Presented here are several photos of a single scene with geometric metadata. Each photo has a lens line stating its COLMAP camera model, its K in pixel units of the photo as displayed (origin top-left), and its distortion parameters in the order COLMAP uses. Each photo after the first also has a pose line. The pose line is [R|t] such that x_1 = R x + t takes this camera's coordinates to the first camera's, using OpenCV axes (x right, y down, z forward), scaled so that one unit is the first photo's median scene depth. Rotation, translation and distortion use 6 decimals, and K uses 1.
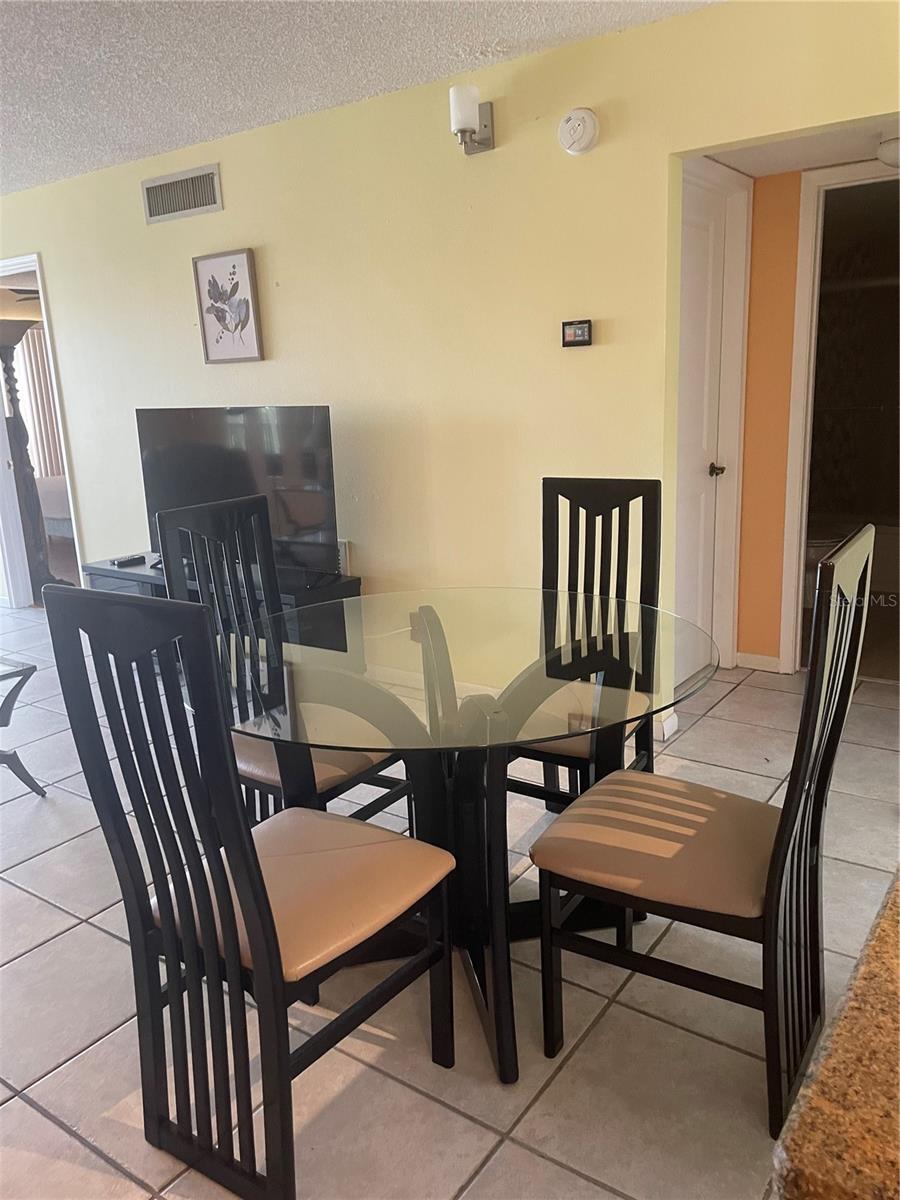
lens RADIAL K [[914.4, 0, 433.4], [0, 914.4, 593.6], [0, 0, 1]] dist [0.077188, -0.091753]
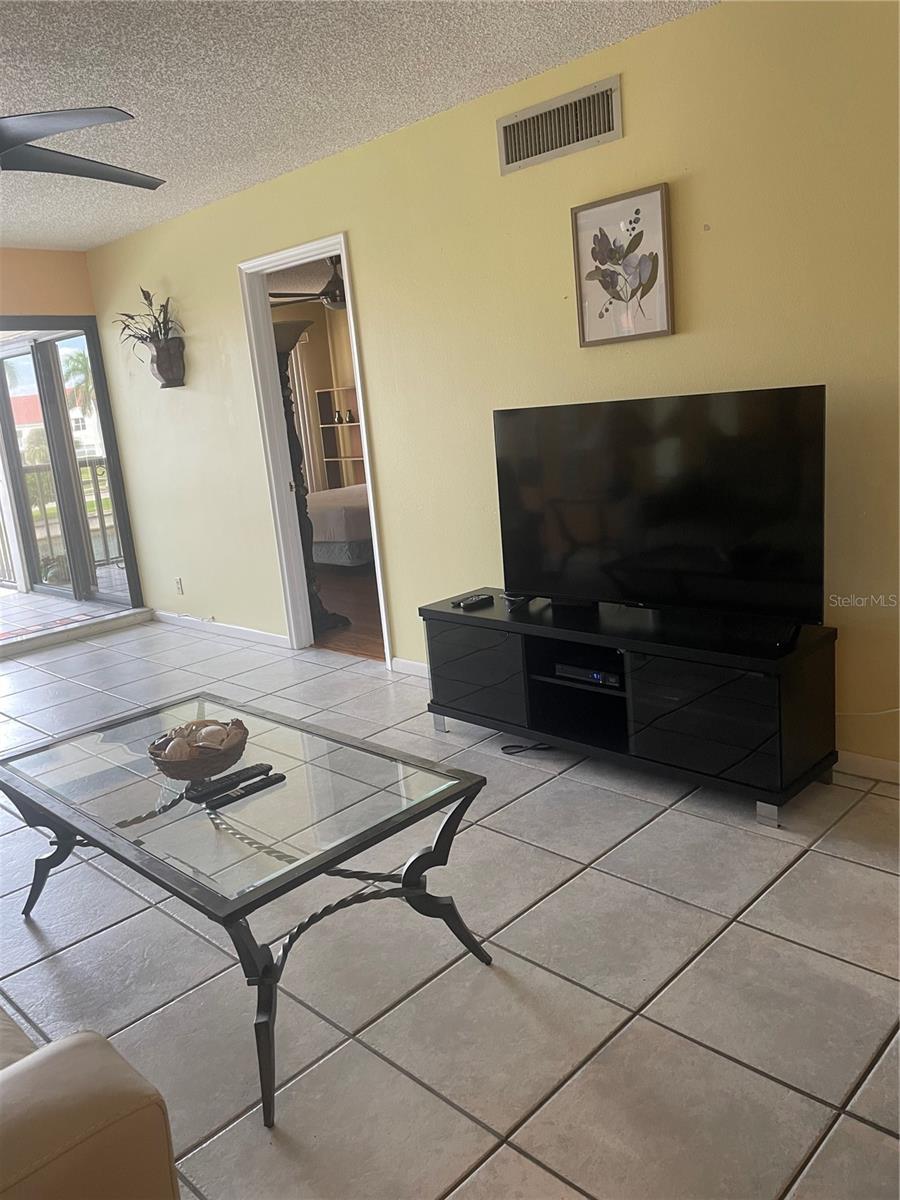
lens RADIAL K [[914.4, 0, 433.4], [0, 914.4, 593.6], [0, 0, 1]] dist [0.077188, -0.091753]
pose [[0.986106, -0.017463, -0.165196, -0.252273], [0.016591, 0.999840, -0.006658, -0.040886], [0.165286, 0.003825, 0.986238, 0.227129]]
